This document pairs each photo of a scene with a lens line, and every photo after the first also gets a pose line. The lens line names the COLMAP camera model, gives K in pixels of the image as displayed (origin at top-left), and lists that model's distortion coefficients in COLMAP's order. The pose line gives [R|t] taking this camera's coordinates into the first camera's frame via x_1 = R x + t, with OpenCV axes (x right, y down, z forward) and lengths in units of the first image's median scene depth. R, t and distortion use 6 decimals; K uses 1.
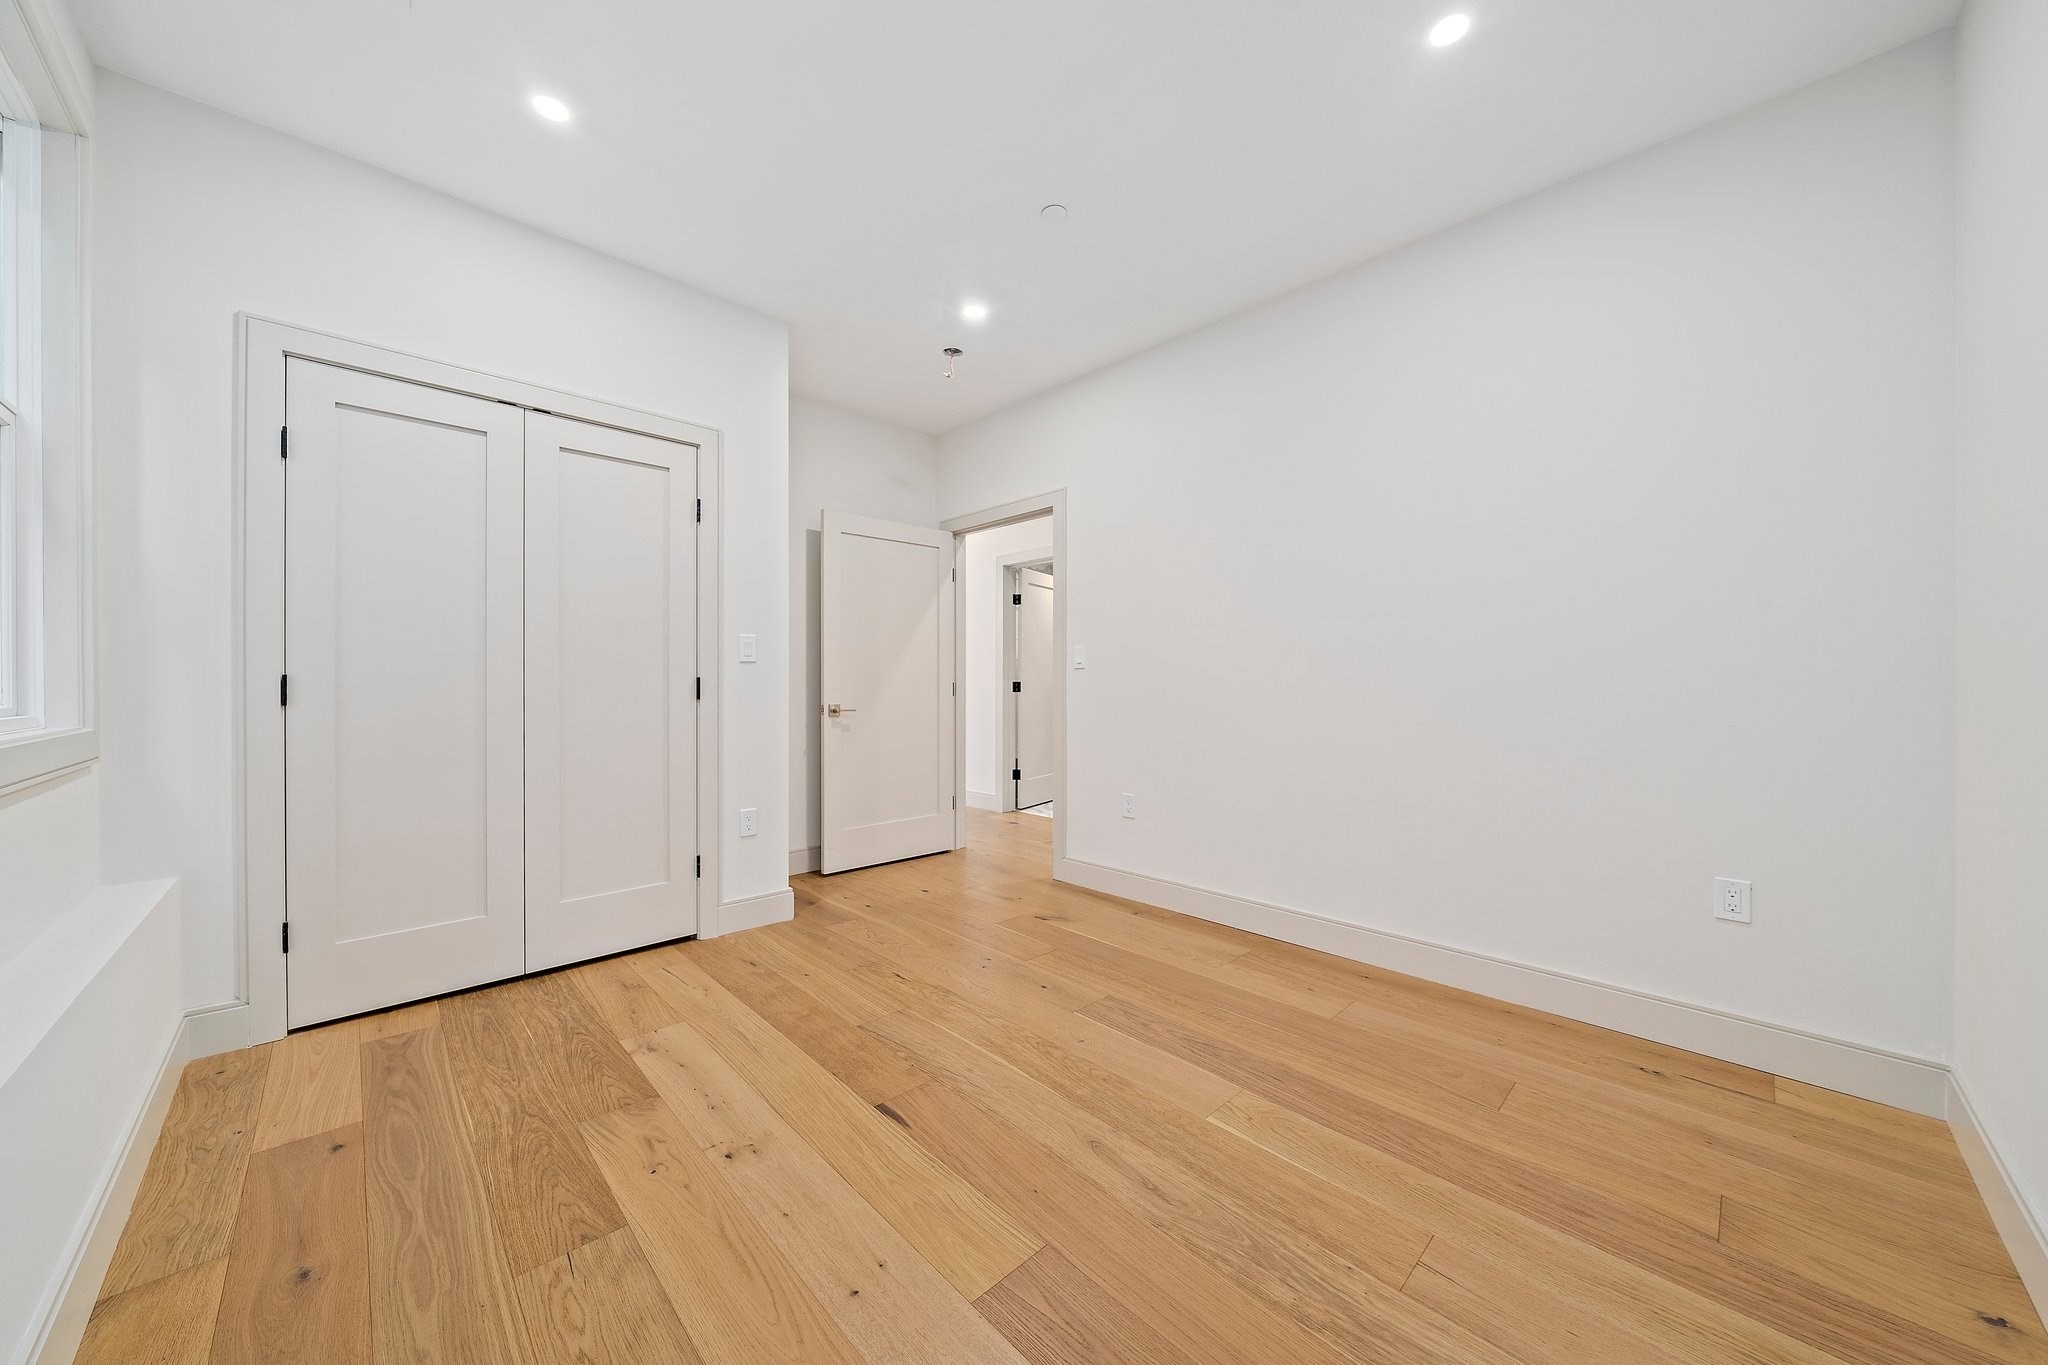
lens RADIAL K [[714.8, 0, 1023.7], [0, 714.8, 678.1], [0, 0, 1]] dist [-0.010646, 0.000341]
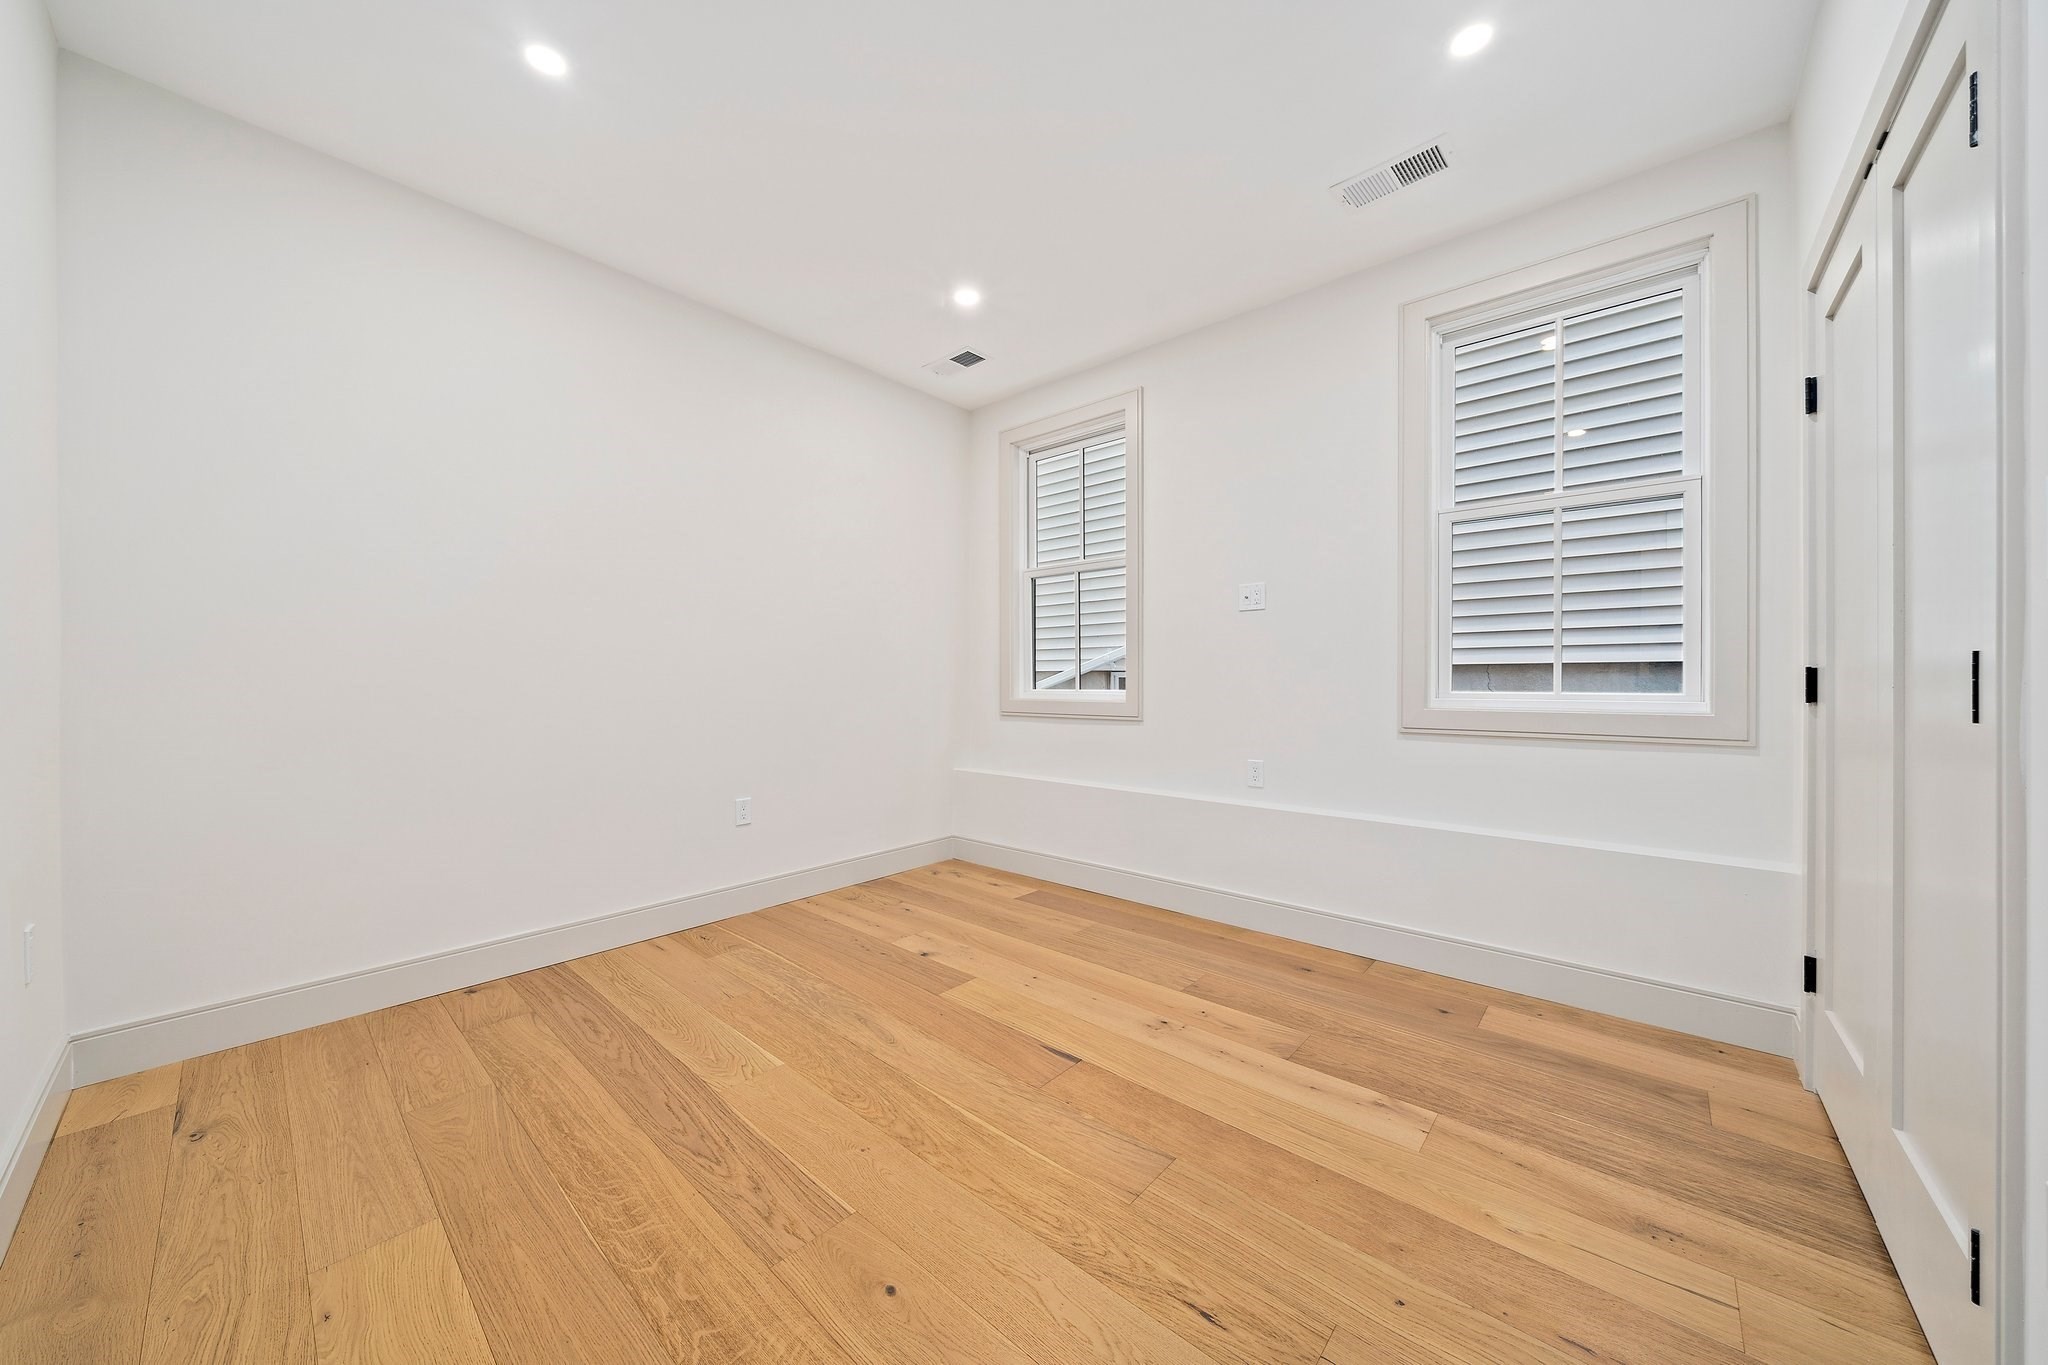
lens RADIAL K [[714.8, 0, 1023.4], [0, 714.8, 687.7], [0, 0, 1]] dist [-0.010646, 0.000341]
pose [[-0.997343, -0.000877, -0.072848, -0.036866], [-0.000963, 0.999999, 0.001148, 0.022210], [0.072847, 0.001215, -0.997342, 2.060329]]
